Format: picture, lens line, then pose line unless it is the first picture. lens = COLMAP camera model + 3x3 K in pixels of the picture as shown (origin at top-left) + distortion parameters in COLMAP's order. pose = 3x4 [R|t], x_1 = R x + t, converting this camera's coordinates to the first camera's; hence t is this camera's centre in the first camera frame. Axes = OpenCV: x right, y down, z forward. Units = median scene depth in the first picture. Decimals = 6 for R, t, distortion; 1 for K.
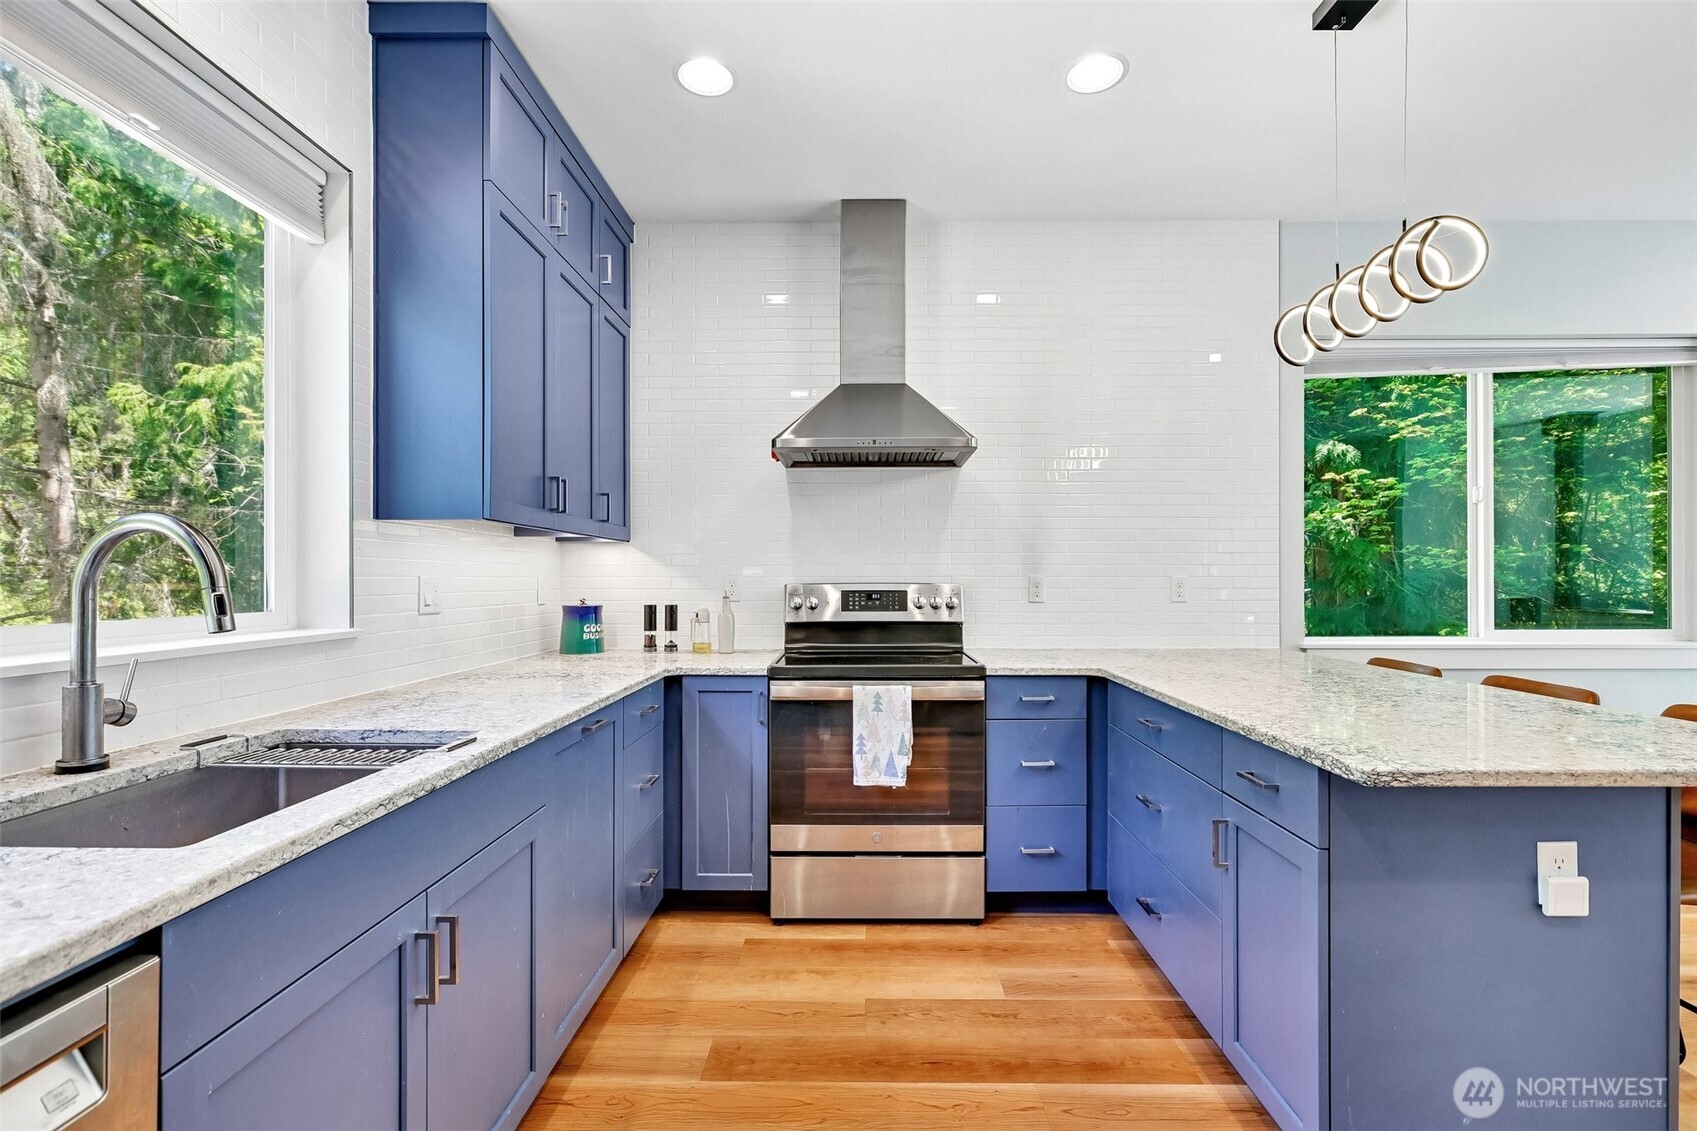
lens RADIAL K [[765.2, 0, 854.8], [0, 765.2, 577.7], [0, 0, 1]] dist [-0.000835, 0.003923]
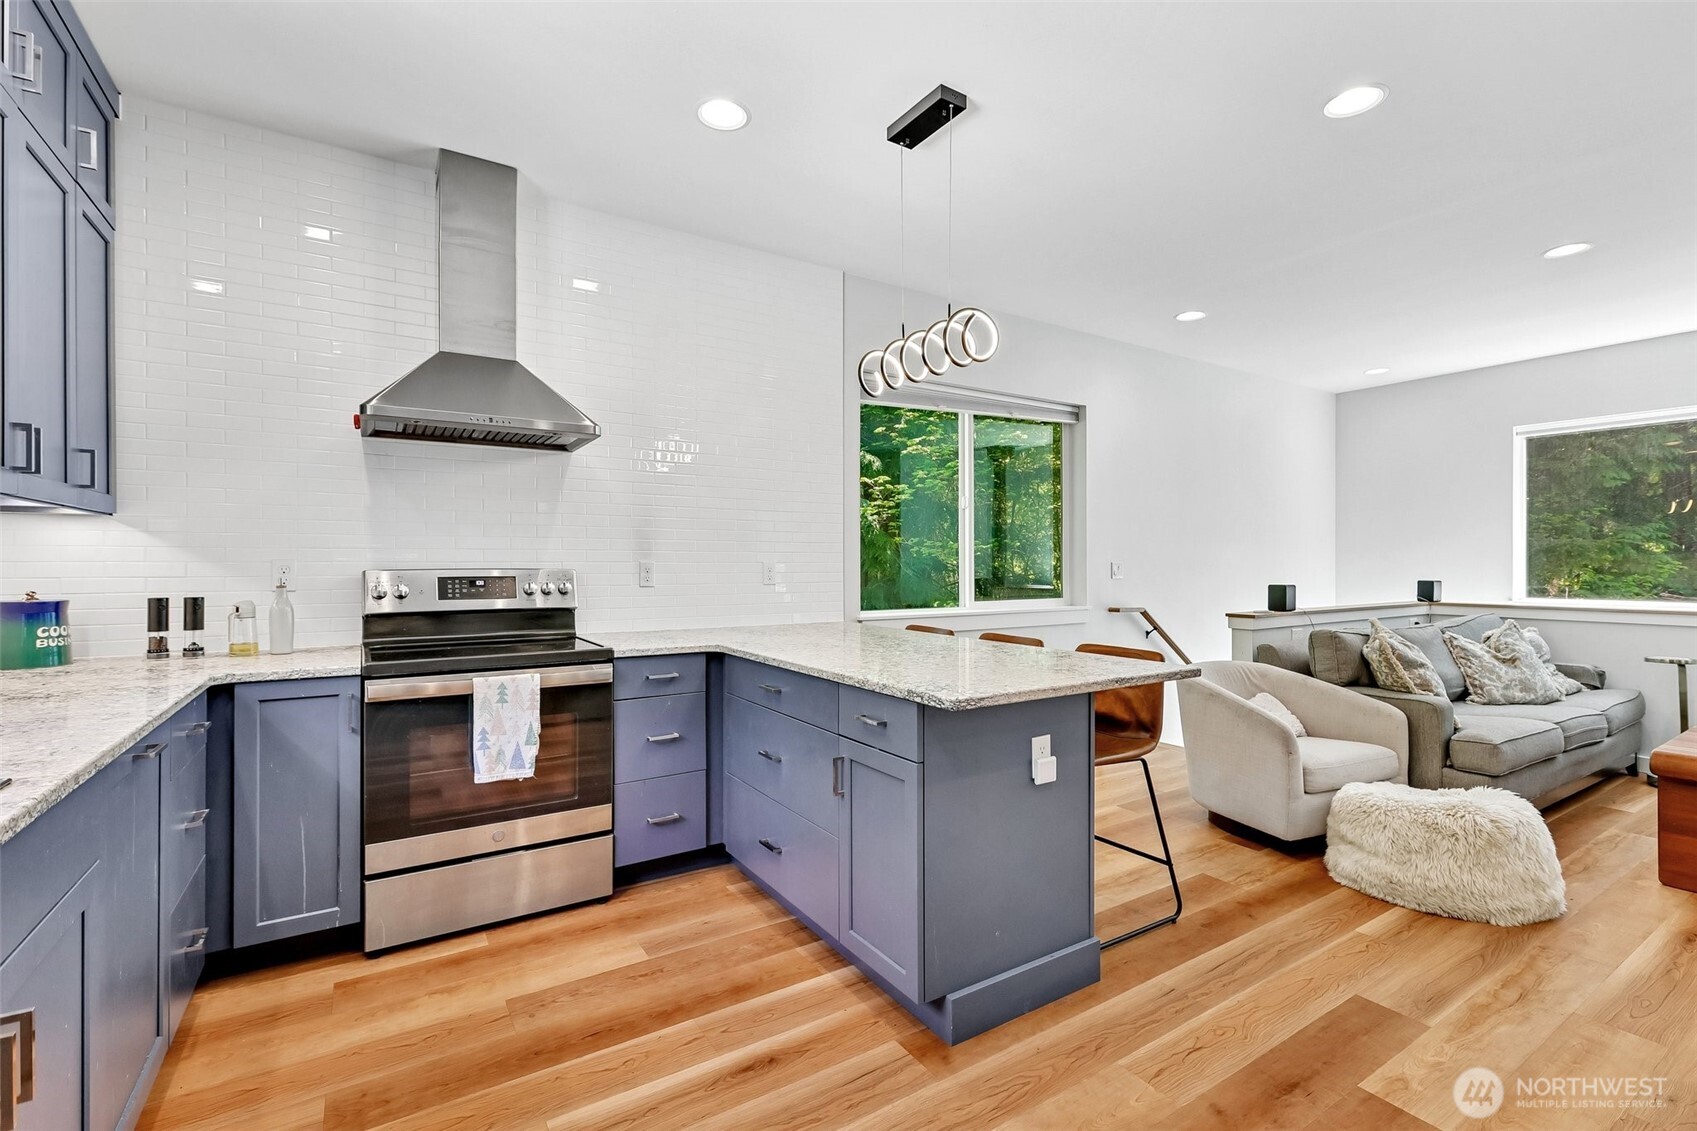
lens RADIAL K [[765.2, 0, 855.1], [0, 765.2, 561.7], [0, 0, 1]] dist [-0.000835, 0.003923]
pose [[0.836536, 0.001637, 0.547910, -0.121251], [-0.000788, 0.999998, -0.001784, -0.000374], [-0.547912, 0.001060, 0.836536, -0.039338]]
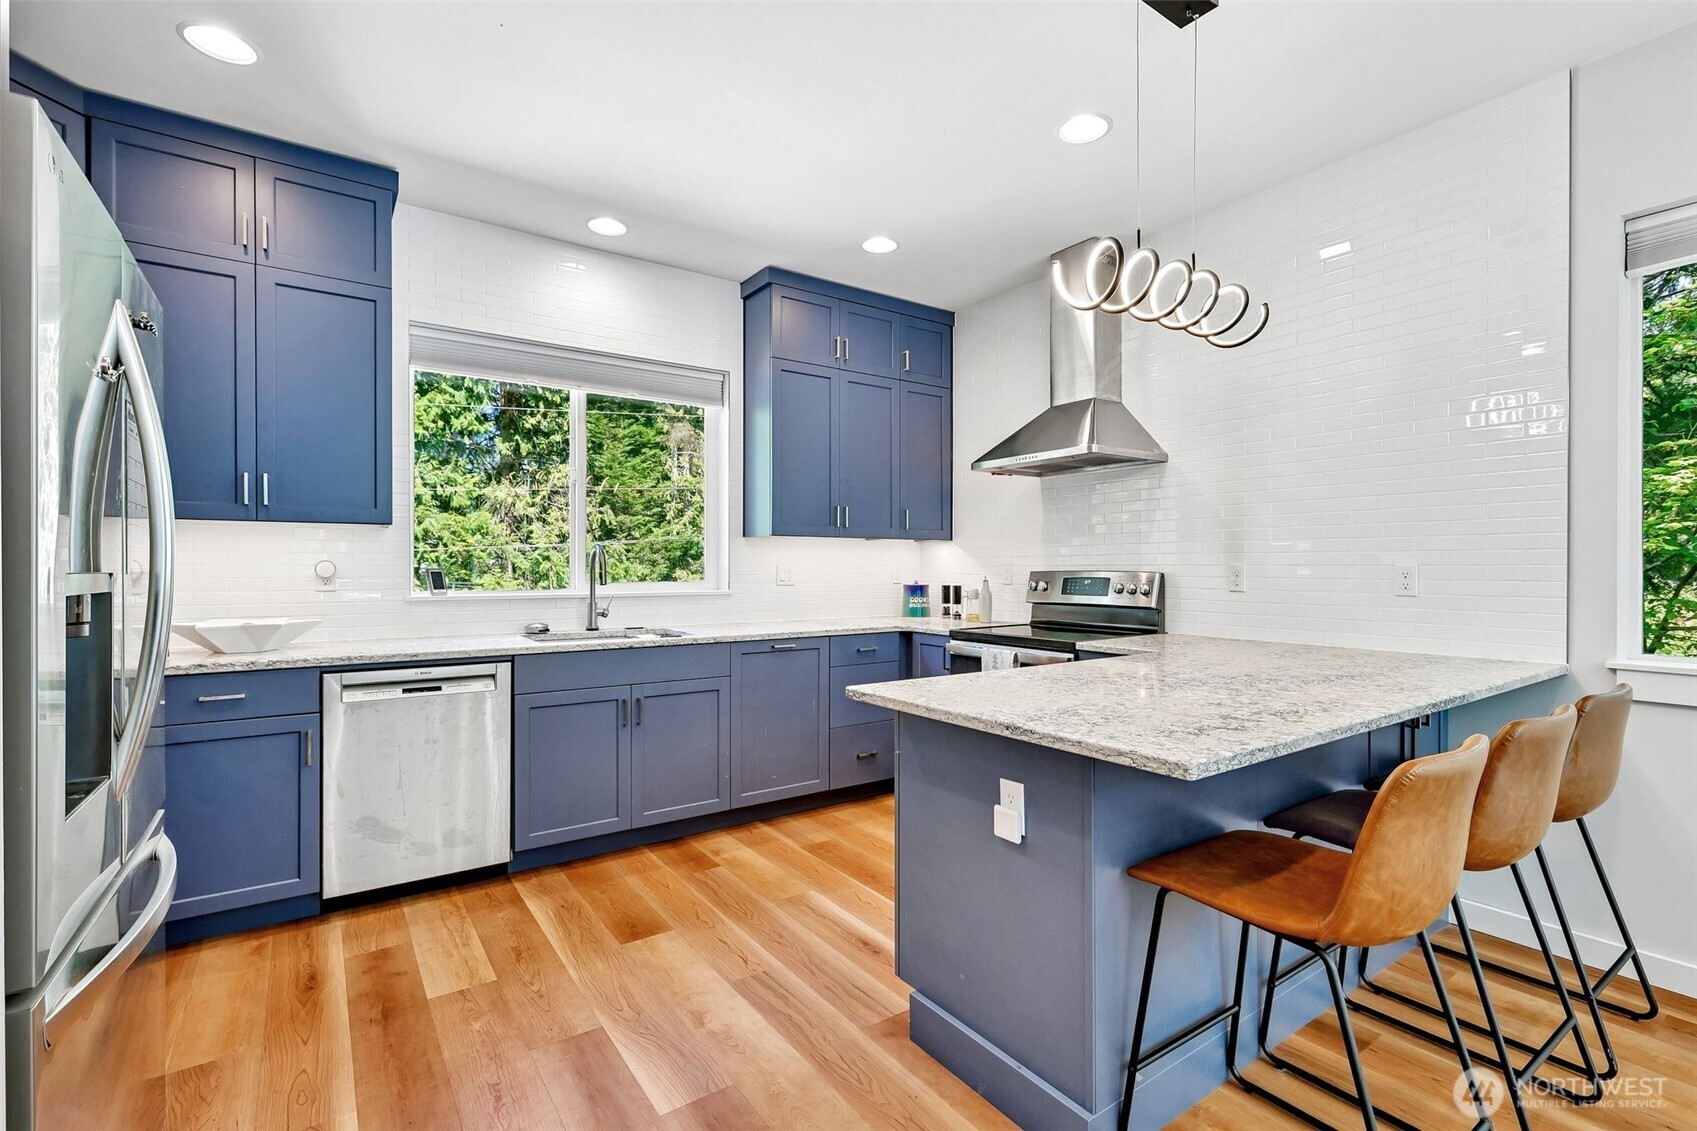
lens RADIAL K [[765.2, 0, 842.8], [0, 765.2, 565.1], [0, 0, 1]] dist [-0.000835, 0.003923]
pose [[0.575256, -0.001456, -0.817972, 0.916585], [0.001442, 0.999999, -0.000765, -0.001144], [0.817972, -0.000739, 0.575257, 0.037528]]
